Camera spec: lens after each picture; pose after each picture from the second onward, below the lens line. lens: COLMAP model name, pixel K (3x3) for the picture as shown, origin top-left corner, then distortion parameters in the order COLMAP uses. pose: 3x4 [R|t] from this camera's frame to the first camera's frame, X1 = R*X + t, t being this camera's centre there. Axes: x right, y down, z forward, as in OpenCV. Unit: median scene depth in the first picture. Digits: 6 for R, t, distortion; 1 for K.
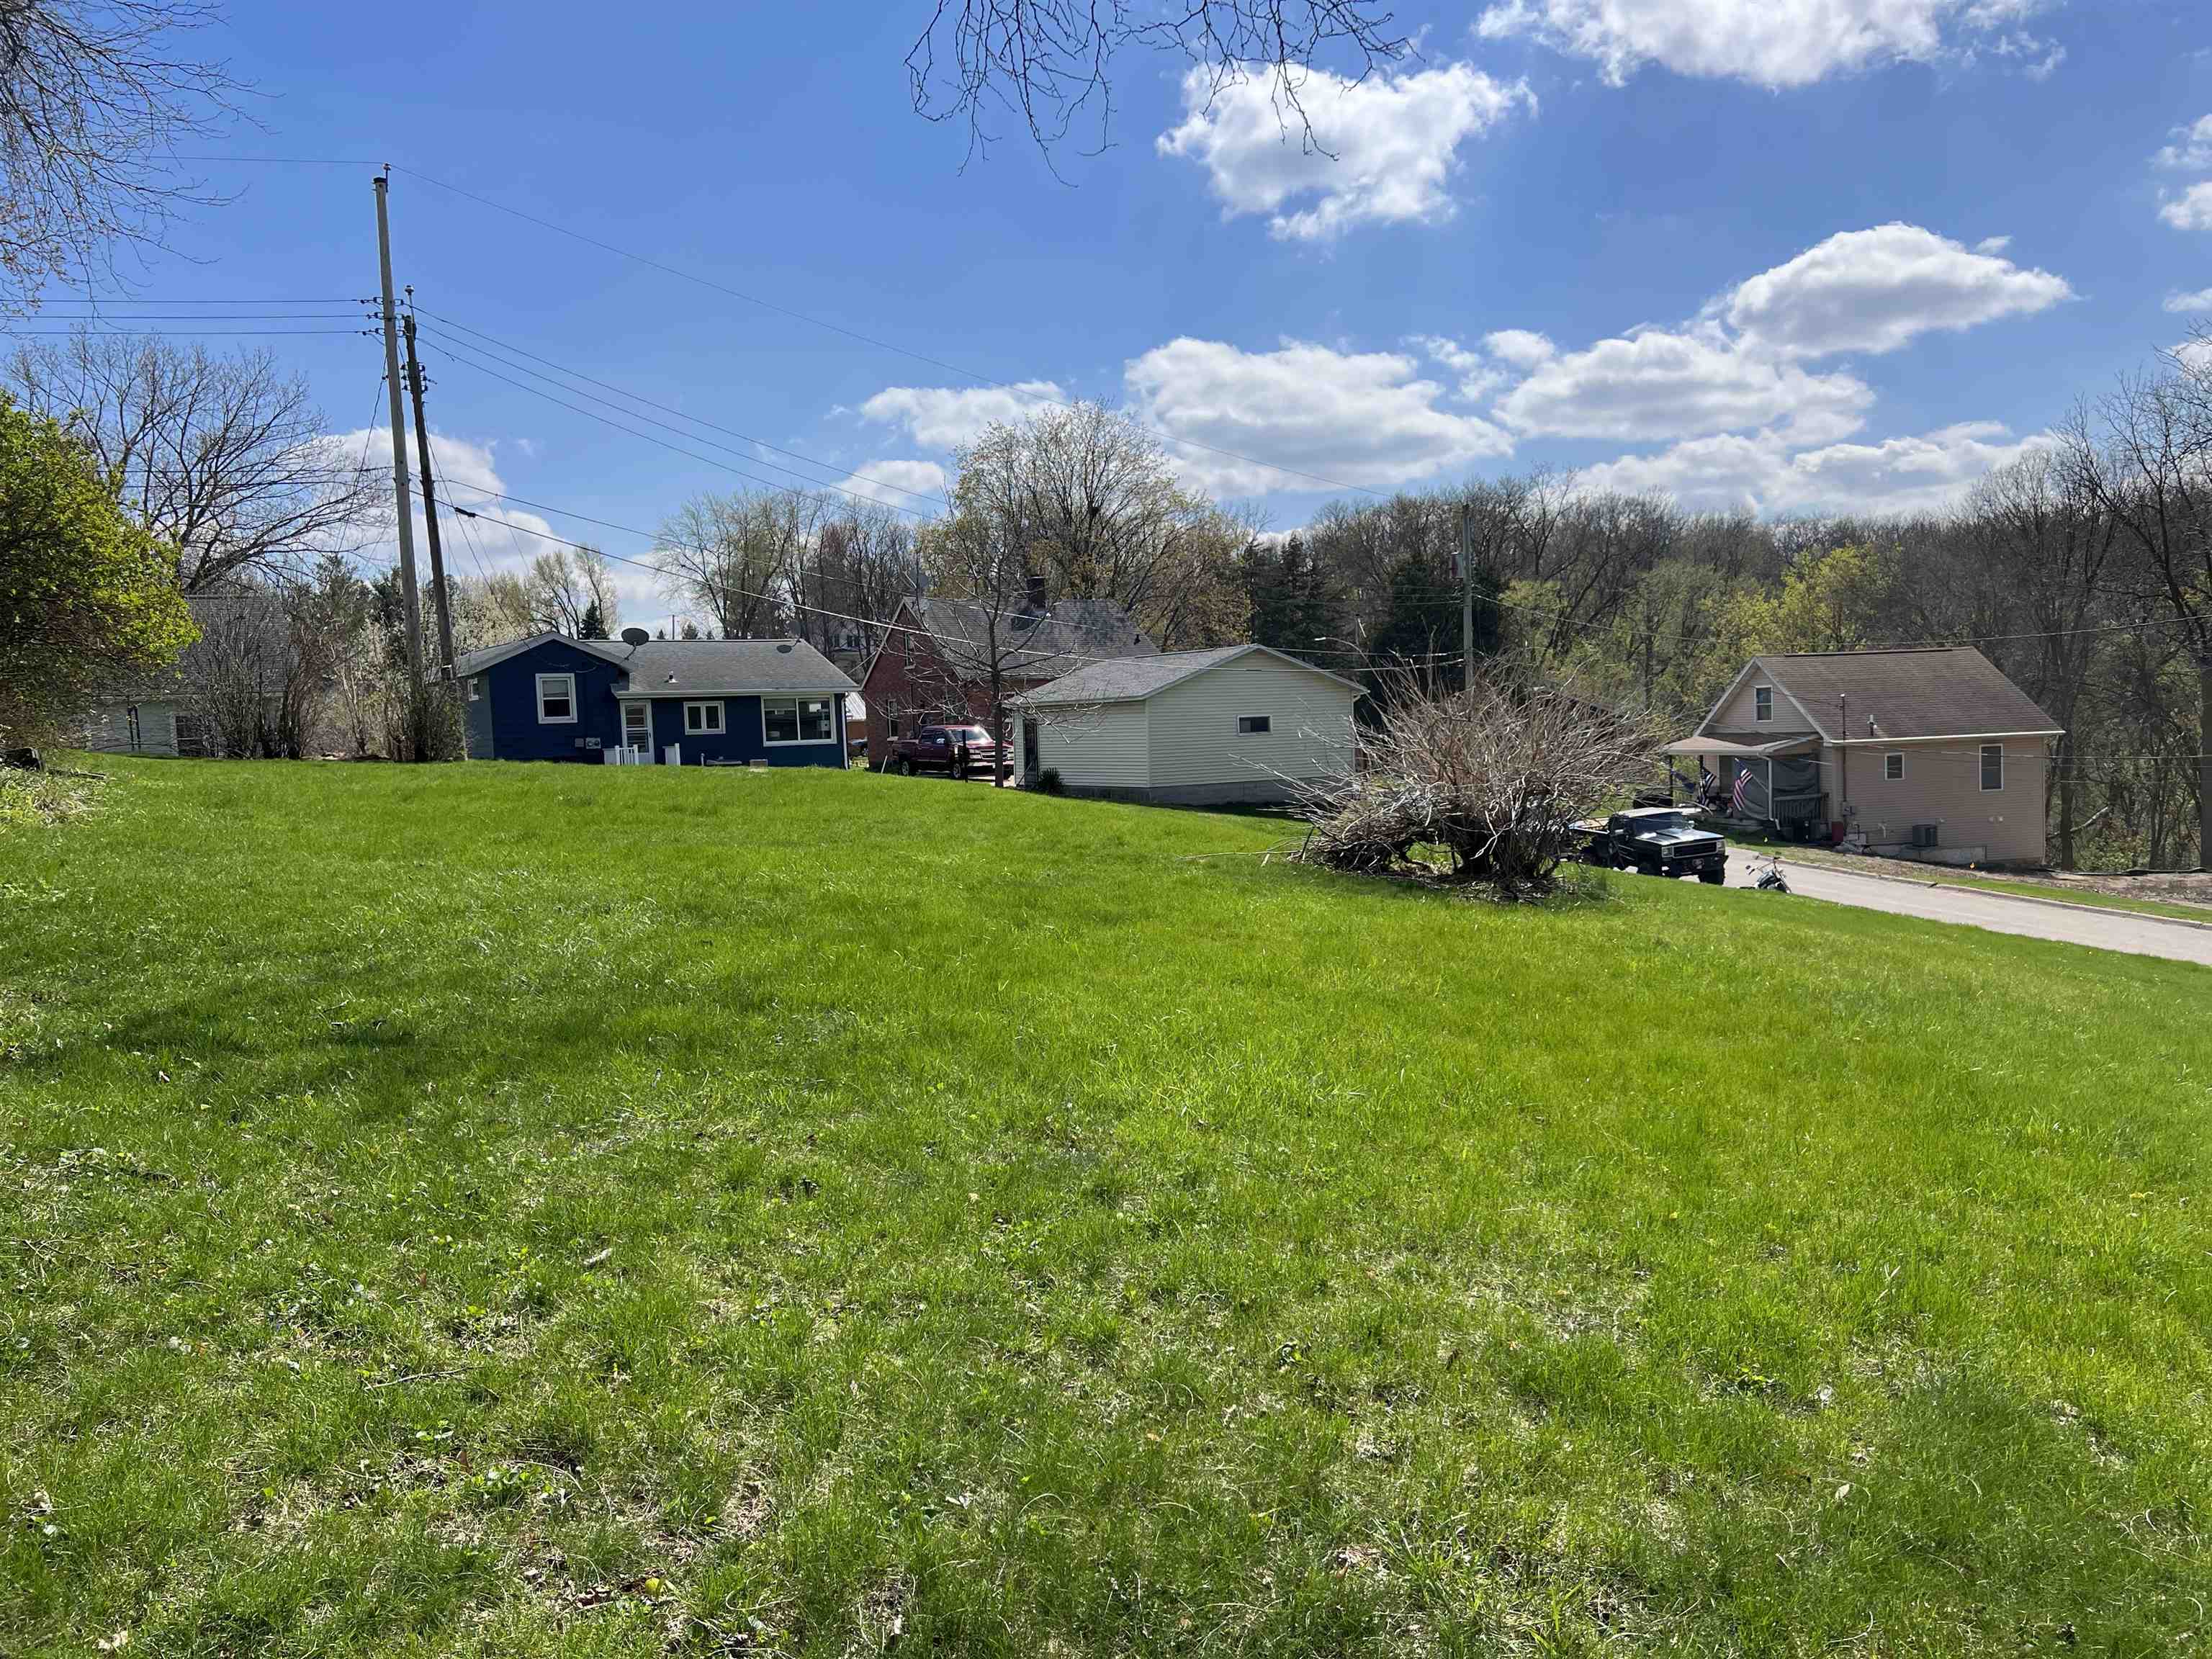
lens RADIAL K [[1711.0, 0, 1037.7], [0, 1711.0, 840.6], [0, 0, 1]] dist [0.109819, -0.160446]
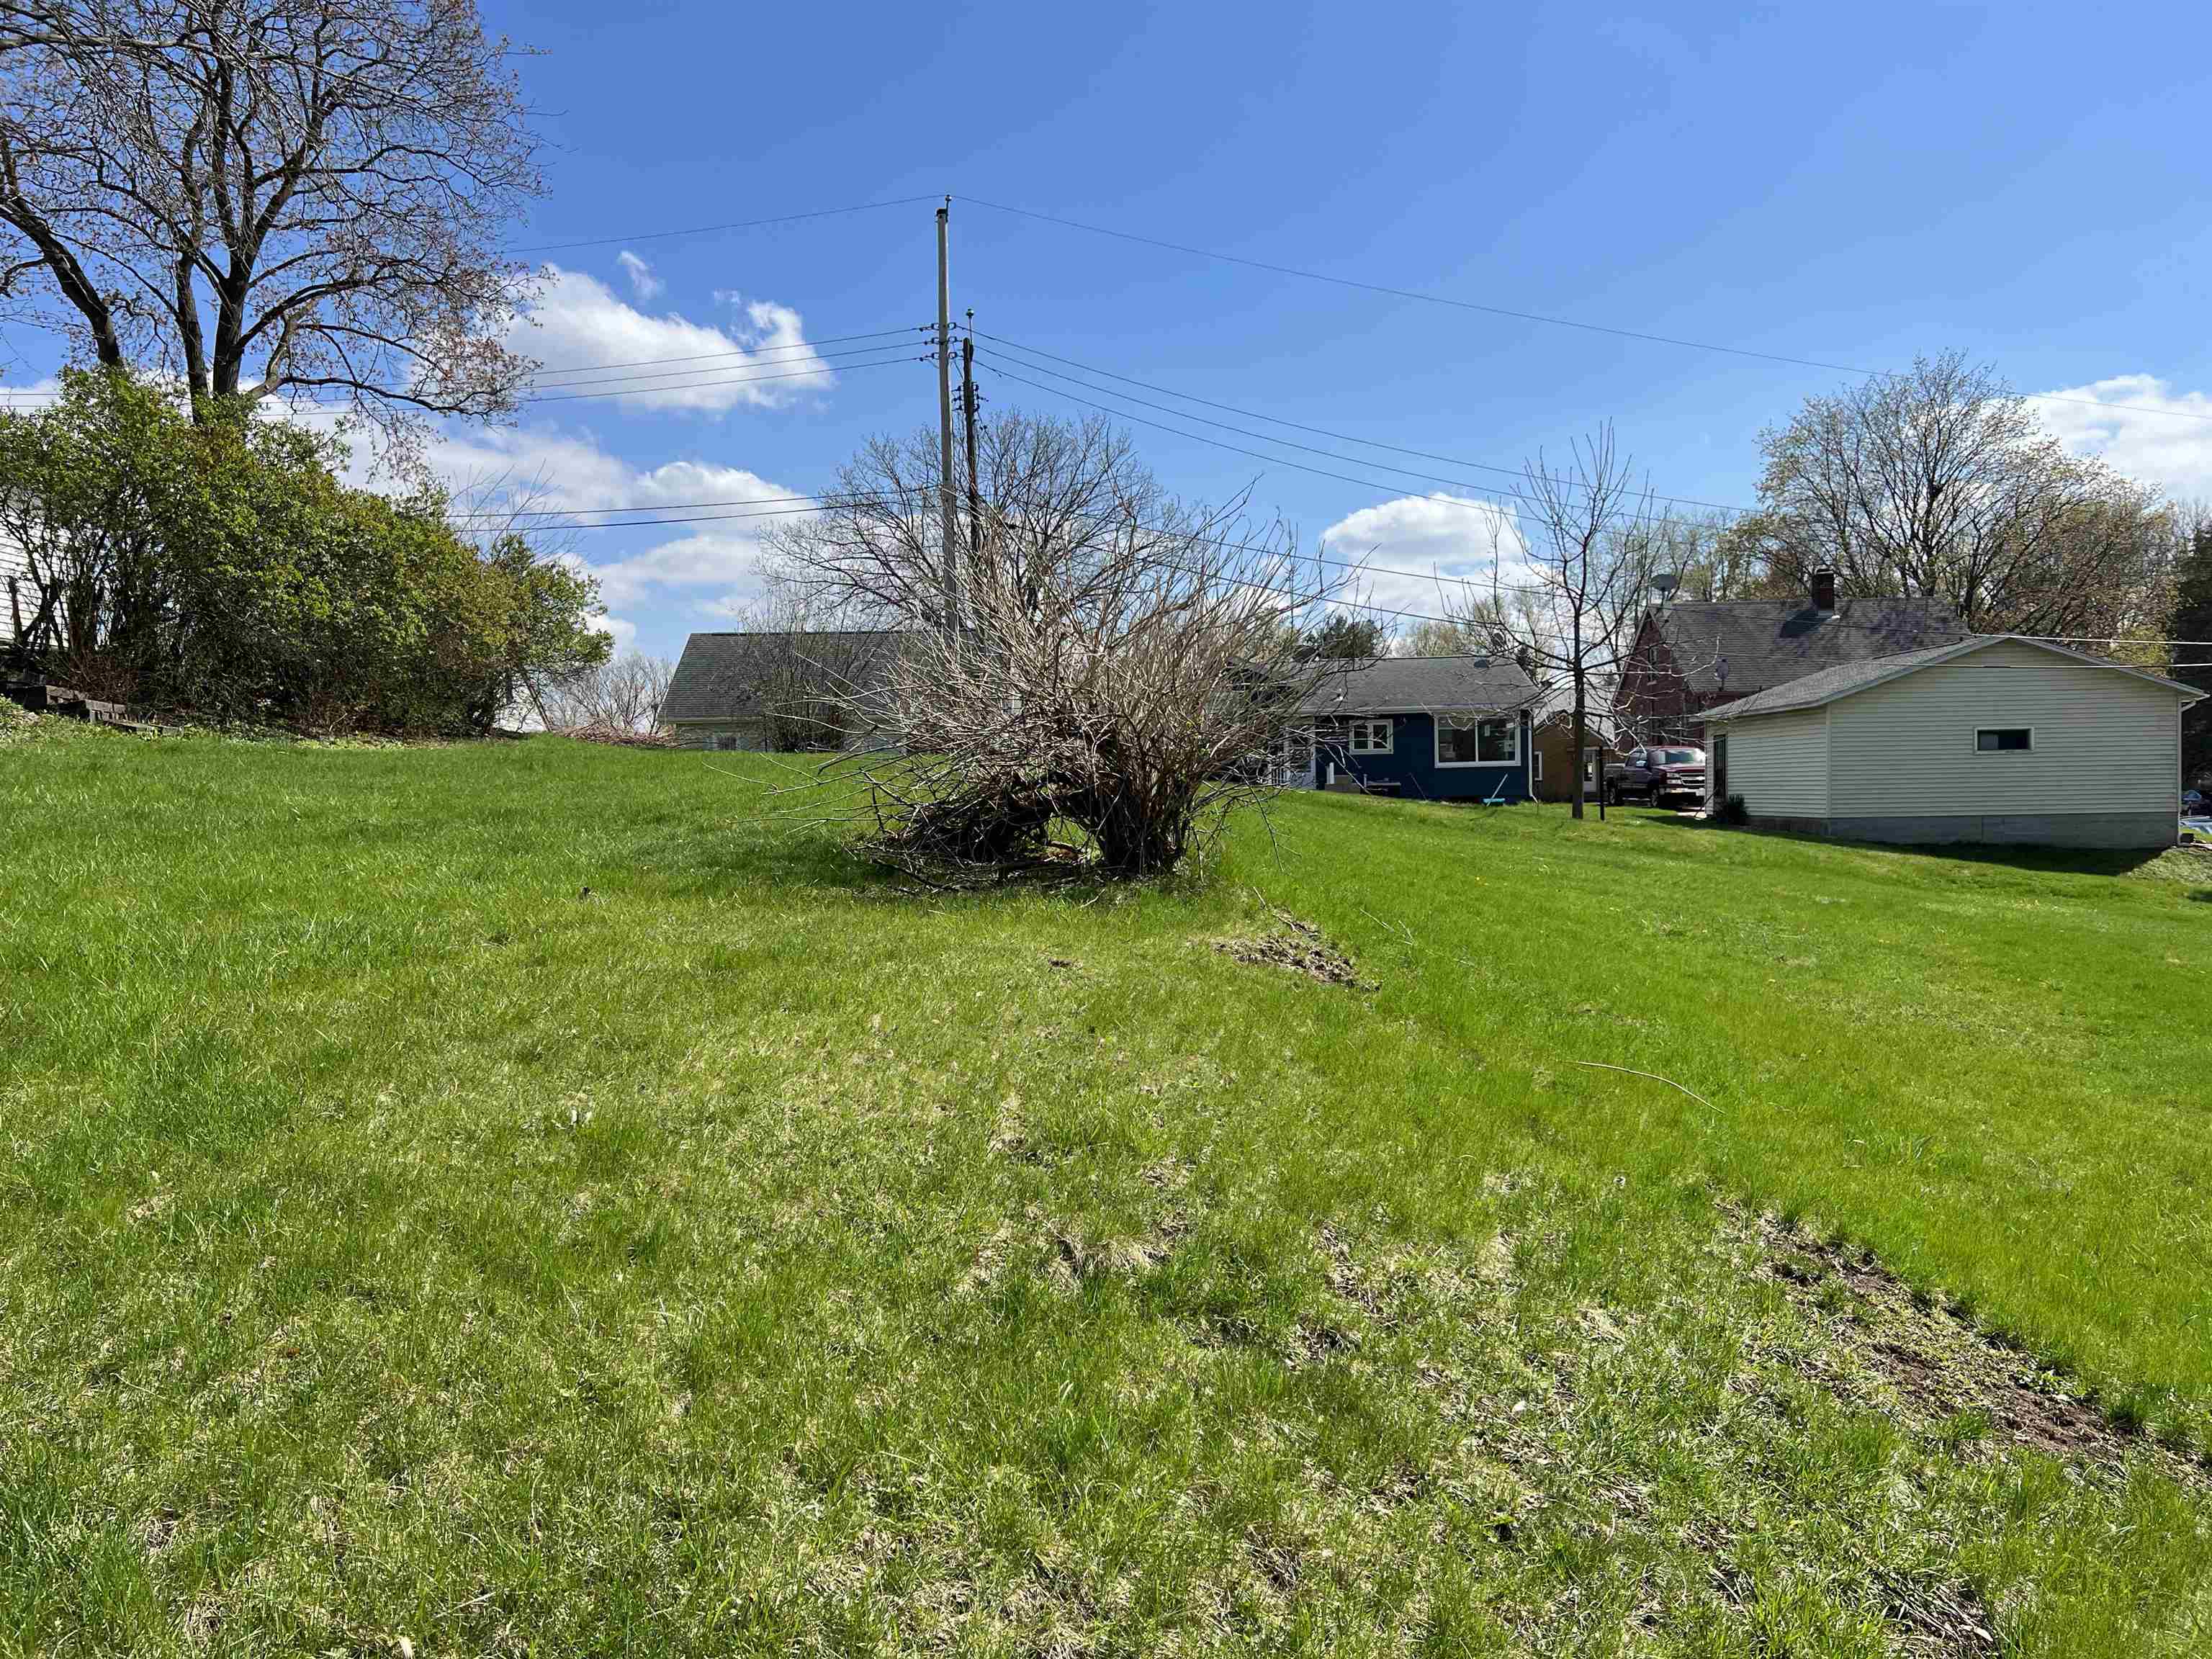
lens RADIAL K [[1654.9, 0, 1008.4], [0, 1654.9, 855.6], [0, 0, 1]] dist [0.008753, -0.002932]
pose [[0.830174, 0.039526, -0.556101, 0.148465], [-0.047841, 0.998855, -0.000425, 0.003606], [0.555447, 0.026957, 0.831115, 0.136450]]
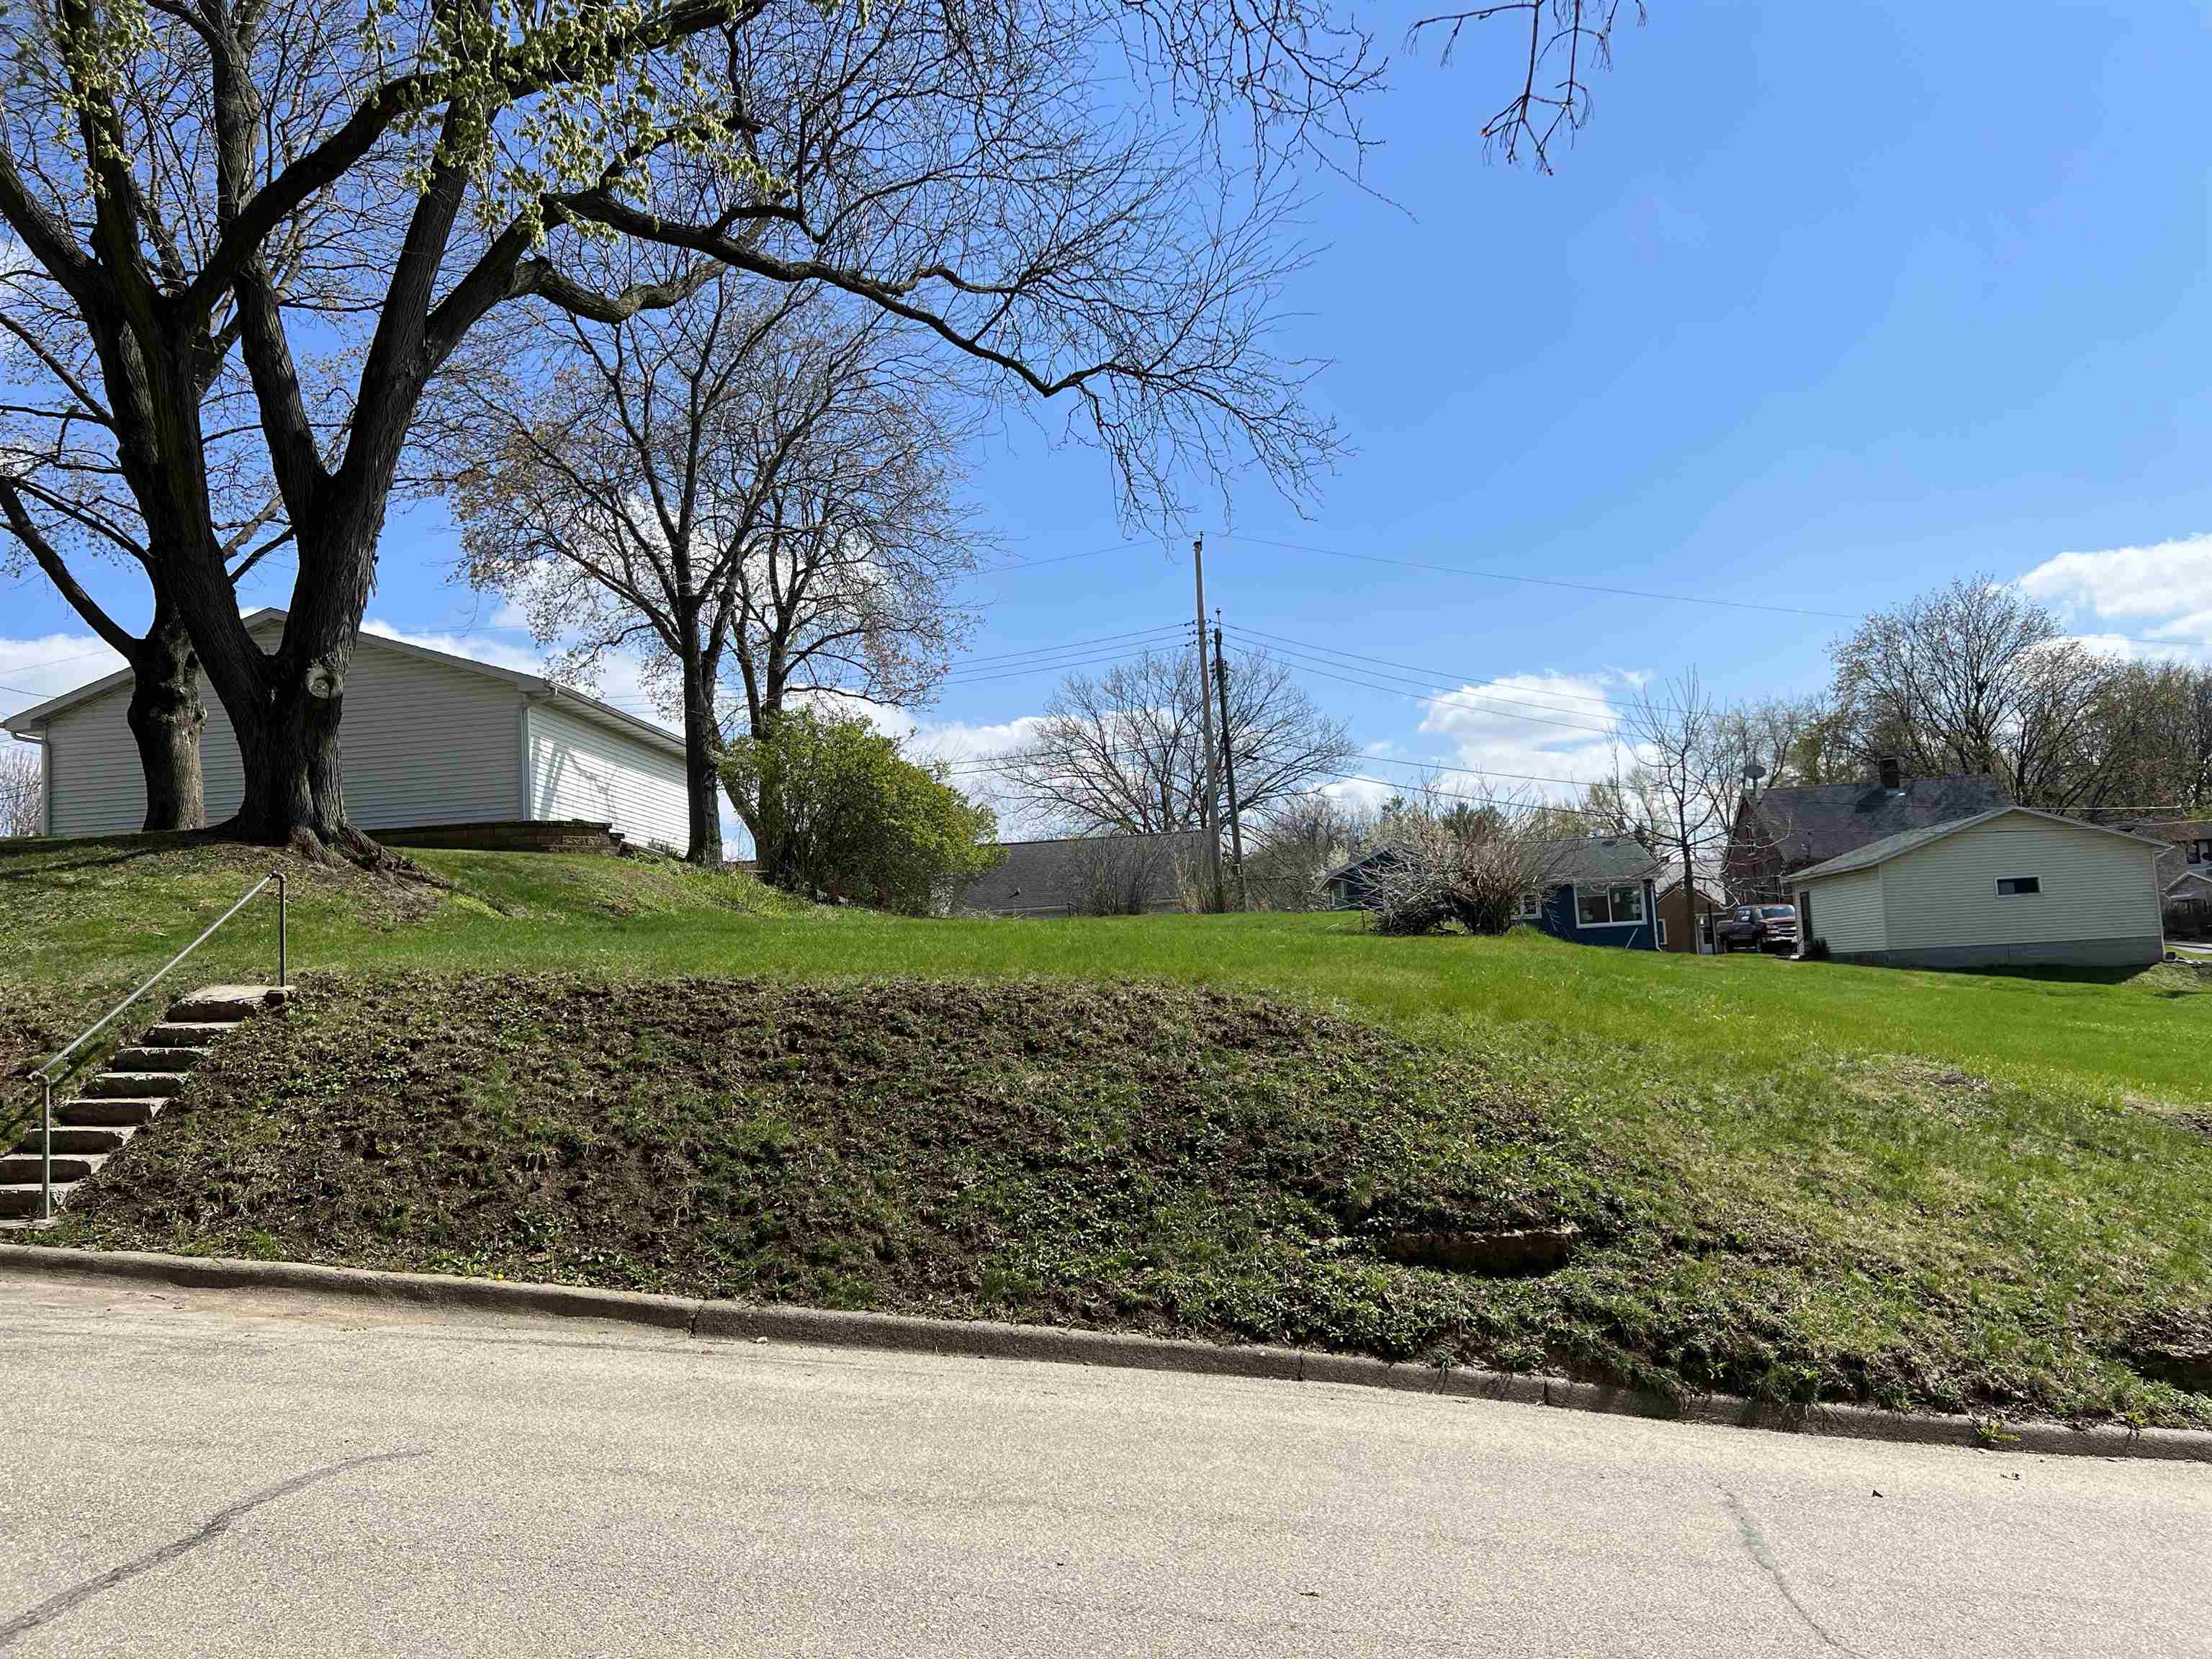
lens RADIAL K [[1711.0, 0, 1037.7], [0, 1711.0, 840.6], [0, 0, 1]] dist [0.109819, -0.160446]
pose [[0.807834, -0.064972, -0.585819, 0.232322], [-0.012582, 0.991778, -0.127347, 0.038824], [0.589276, 0.110246, 0.800374, -0.144172]]
